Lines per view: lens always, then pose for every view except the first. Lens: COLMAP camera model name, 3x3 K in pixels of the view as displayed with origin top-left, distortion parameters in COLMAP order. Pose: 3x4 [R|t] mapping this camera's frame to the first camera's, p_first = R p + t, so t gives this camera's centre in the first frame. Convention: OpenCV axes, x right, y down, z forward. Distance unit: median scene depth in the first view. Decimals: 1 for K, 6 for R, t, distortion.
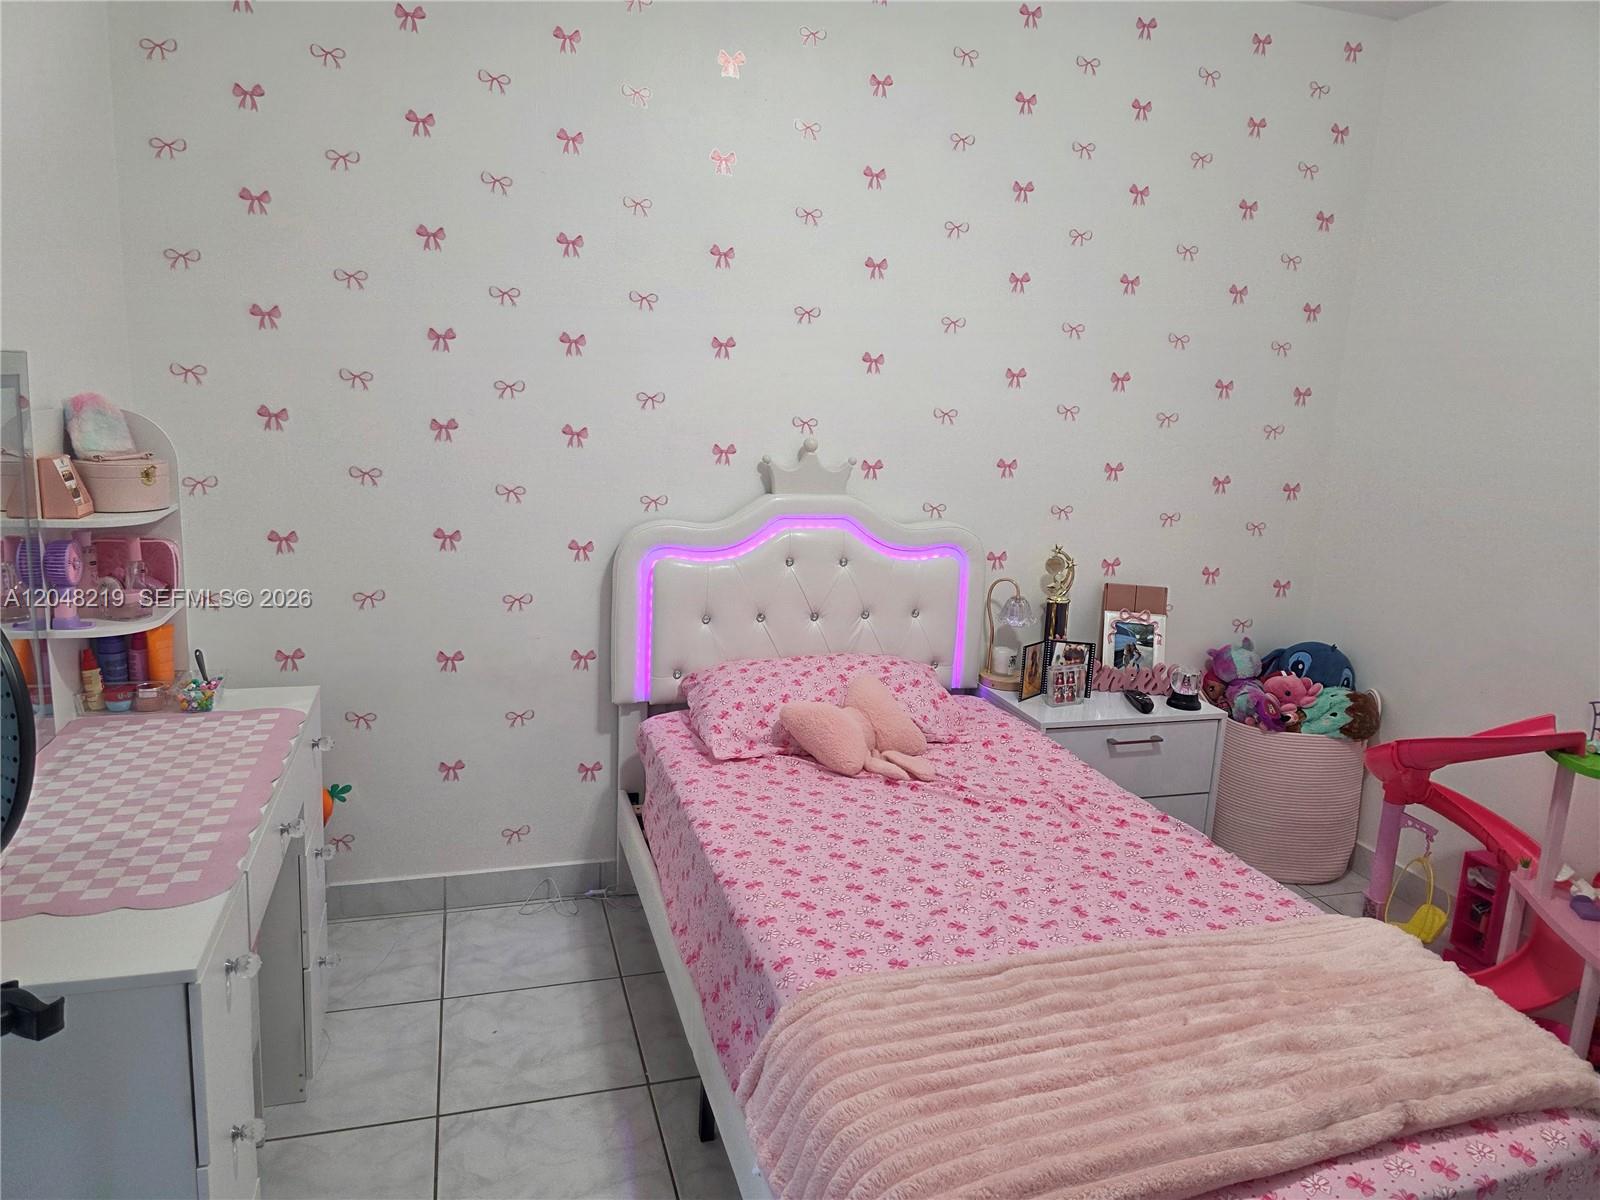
lens RADIAL K [[1071.3, 0, 798.7], [0, 1071.3, 588.9], [0, 0, 1]] dist [0.078789, -0.082897]
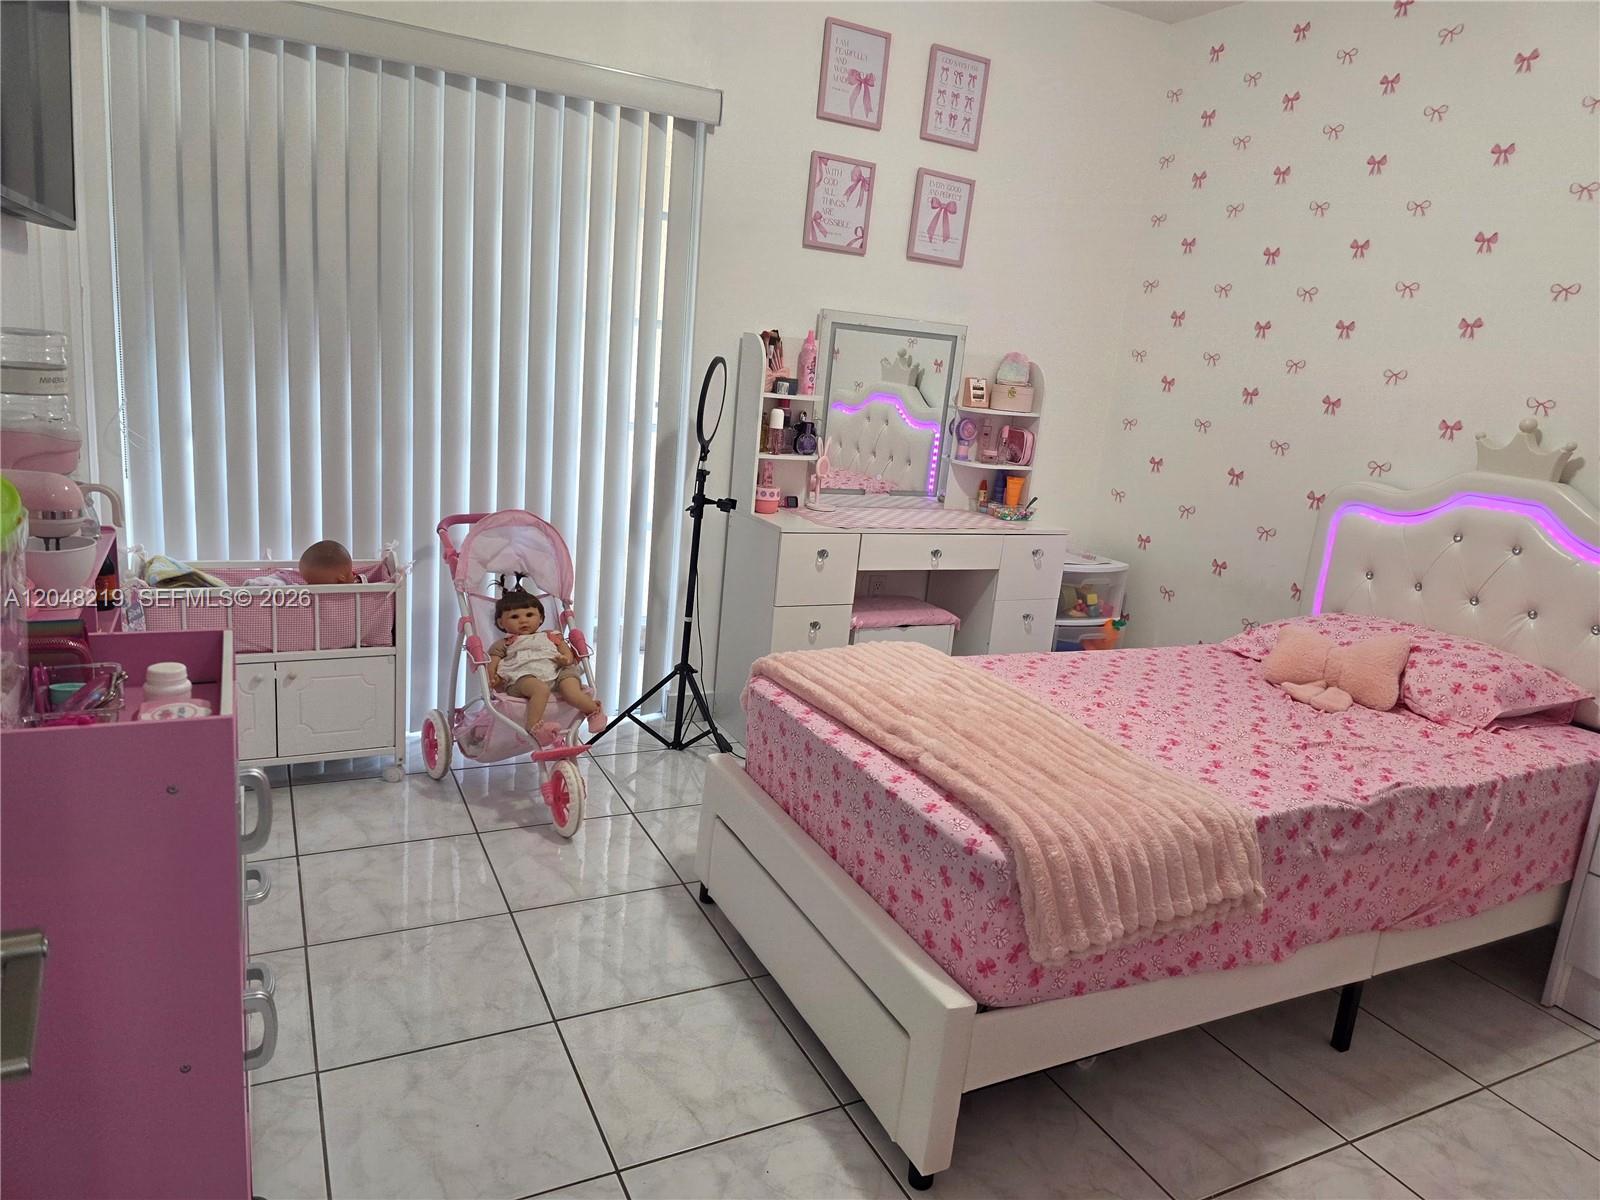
lens RADIAL K [[1071.3, 0, 827.3], [0, 1071.3, 598.2], [0, 0, 1]] dist [0.078789, -0.082897]
pose [[0.190151, 0.193213, -0.962555, 0.903757], [-0.274457, 0.951813, 0.136838, 0.052856], [0.942611, 0.238160, 0.234017, 0.230331]]
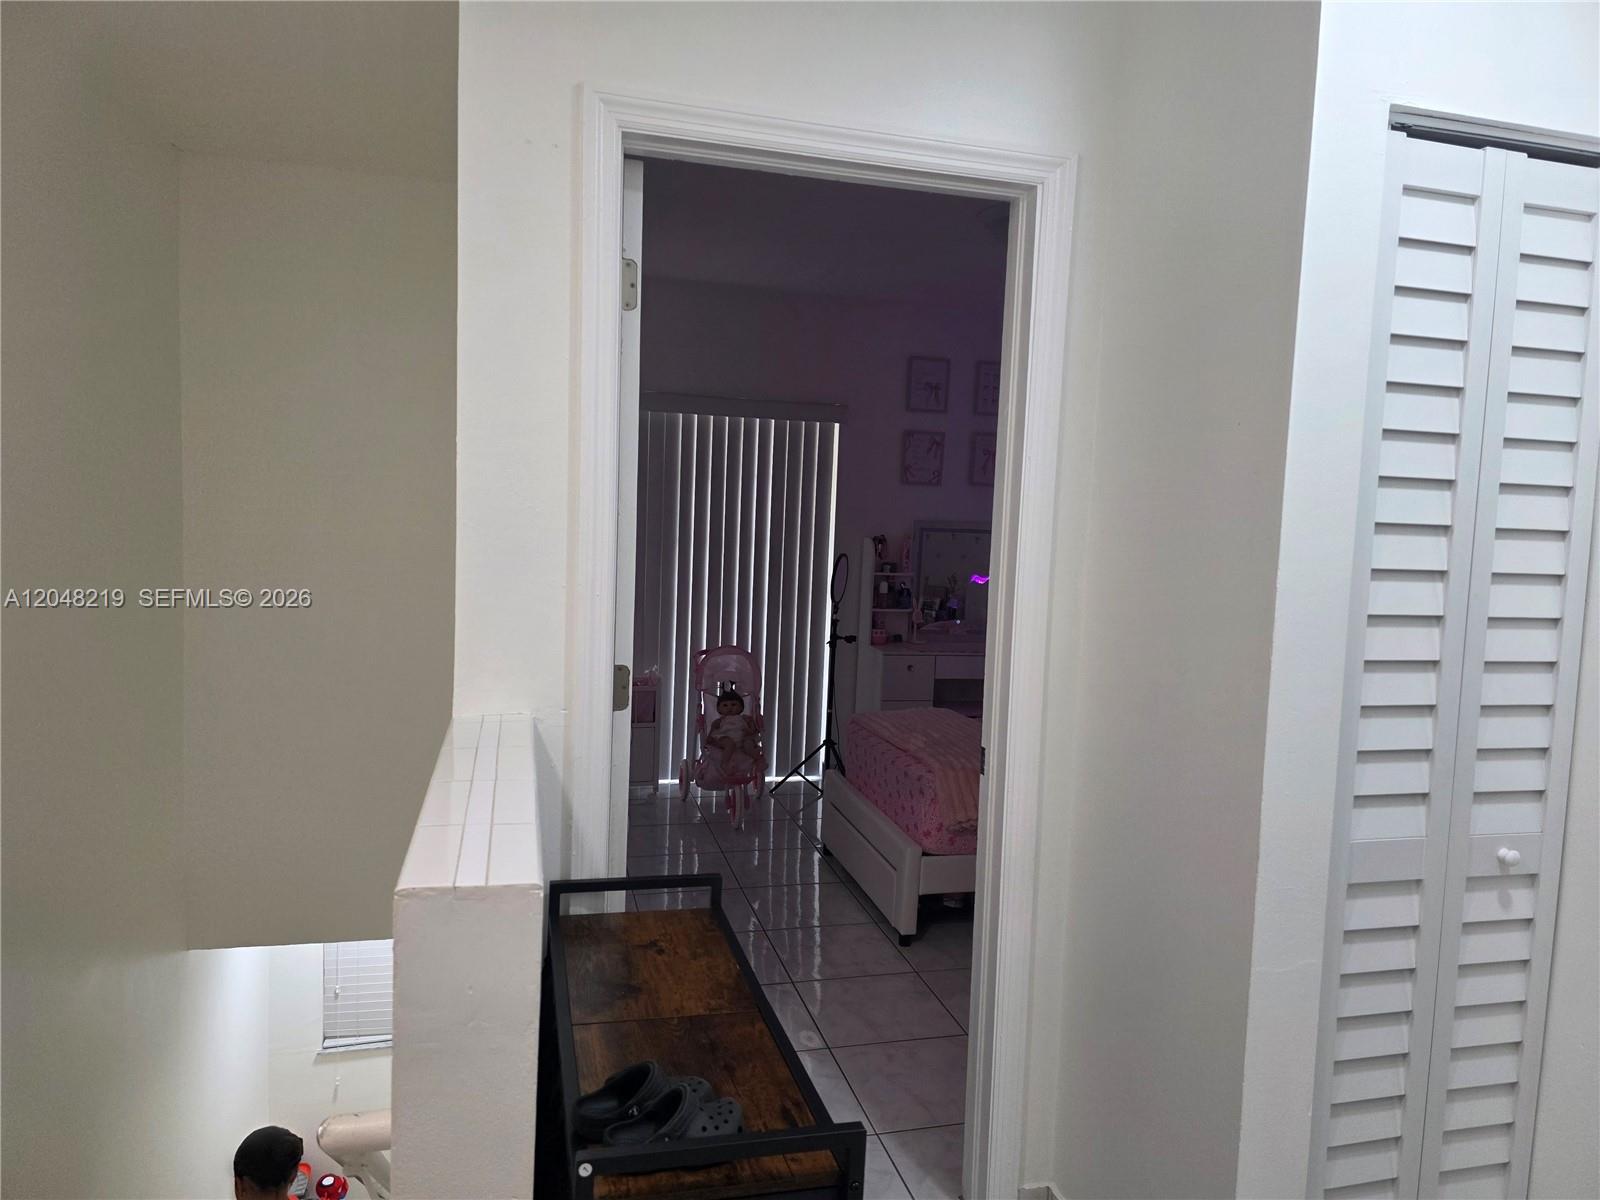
lens RADIAL K [[1071.3, 0, 797.0], [0, 1071.3, 603.9], [0, 0, 1]] dist [0.078789, -0.082897]
pose [[-0.047460, 0.039654, -0.998086, 1.440827], [-0.231468, 0.971577, 0.049607, 0.022735], [0.971684, 0.233379, -0.036933, 0.303975]]
